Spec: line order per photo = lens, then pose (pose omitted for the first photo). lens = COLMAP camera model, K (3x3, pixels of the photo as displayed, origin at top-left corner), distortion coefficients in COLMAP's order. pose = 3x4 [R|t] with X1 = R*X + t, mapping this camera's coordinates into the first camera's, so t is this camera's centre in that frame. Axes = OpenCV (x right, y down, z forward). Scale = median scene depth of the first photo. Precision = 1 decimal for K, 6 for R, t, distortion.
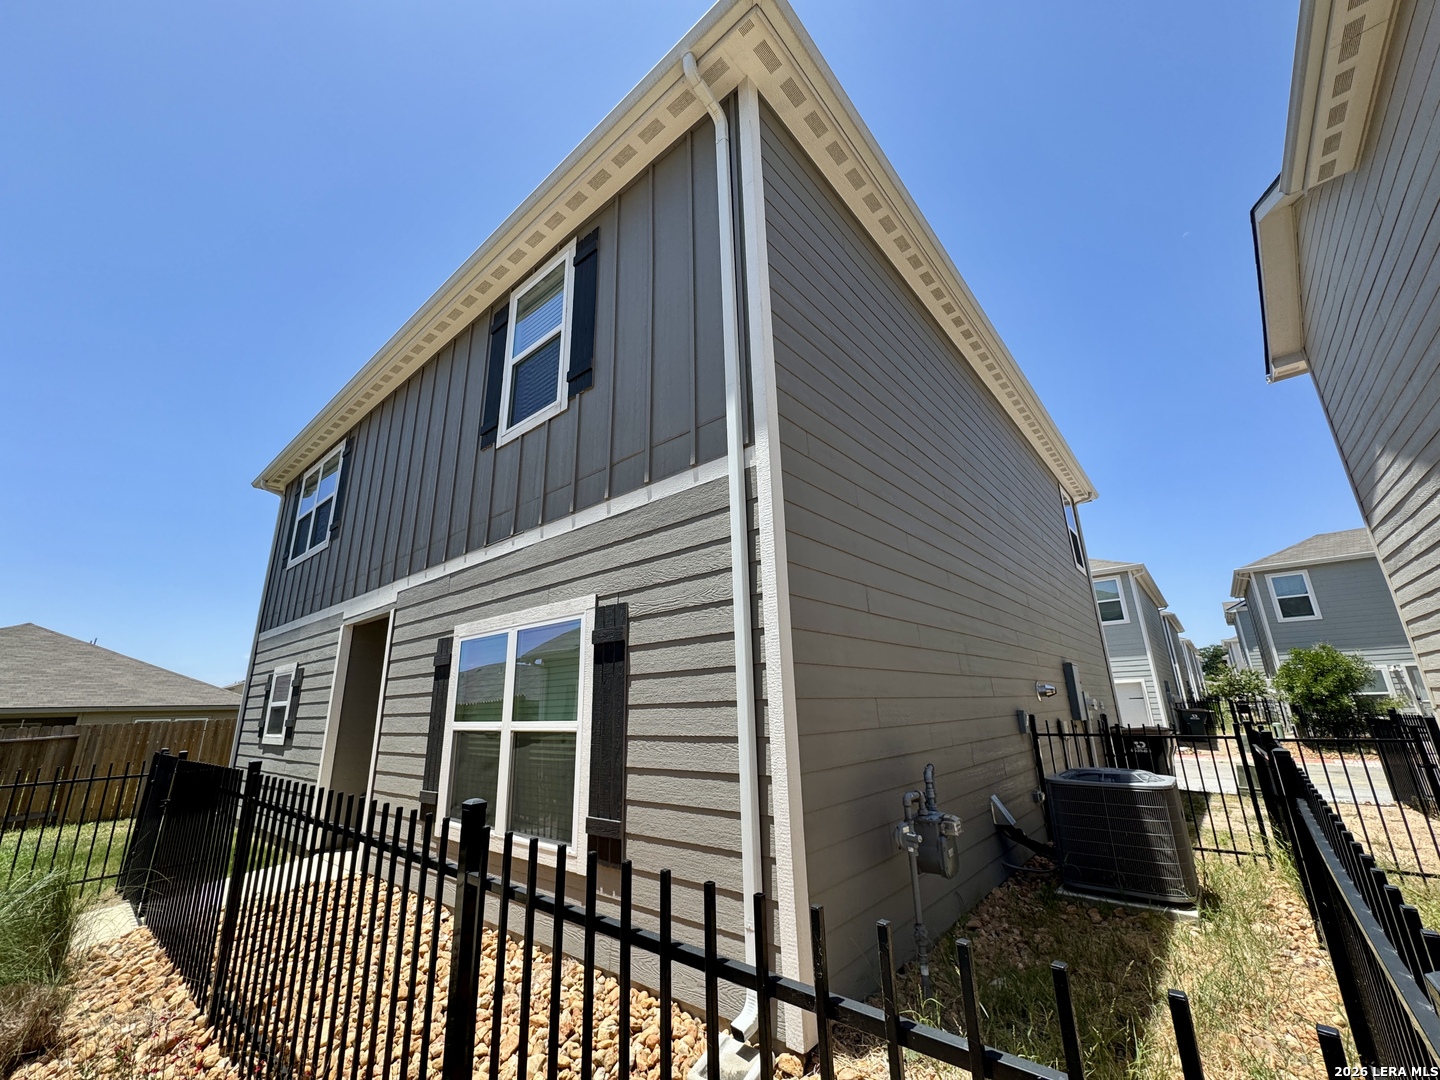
lens RADIAL K [[572.8, 0, 714.4], [0, 572.8, 538.6], [0, 0, 1]] dist [-0.002218, 0.000230]
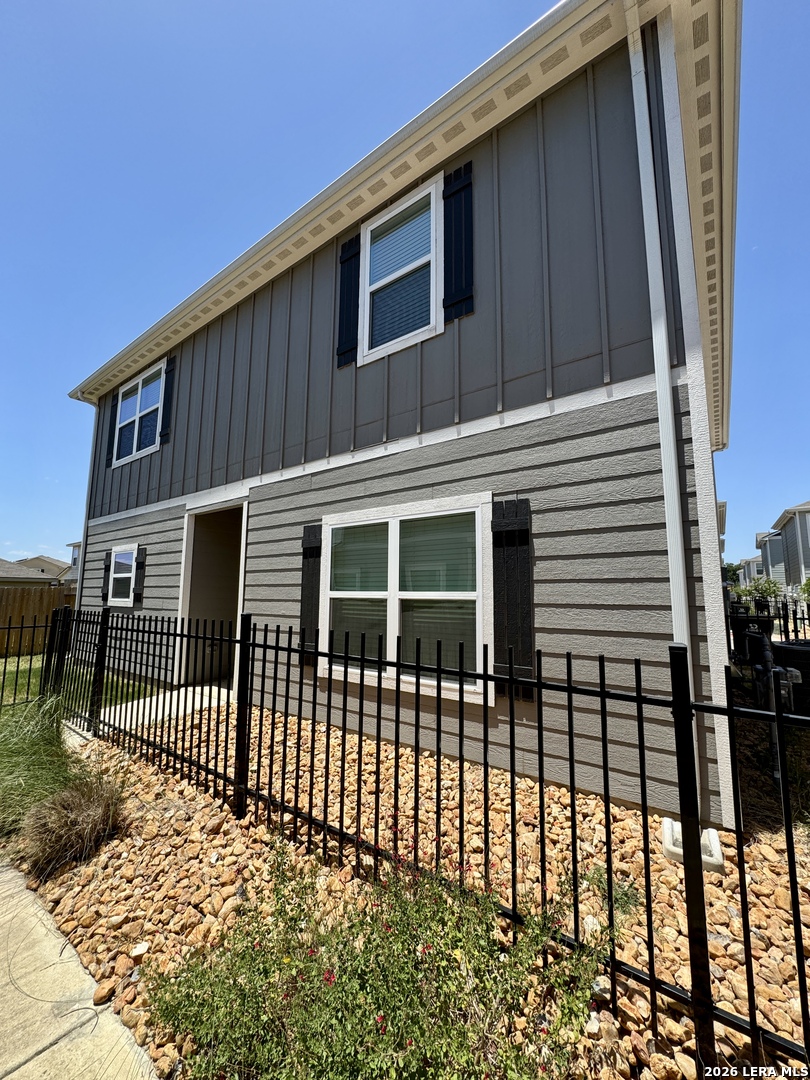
lens RADIAL K [[429.6, 0, 405.2], [0, 429.6, 538.2], [0, 0, 1]] dist [-0.002218, 0.000230]
pose [[0.996717, 0.042175, 0.069107, -0.356355], [-0.052490, 0.986520, 0.154997, 0.050680], [-0.061639, -0.158115, 0.985495, 0.080204]]
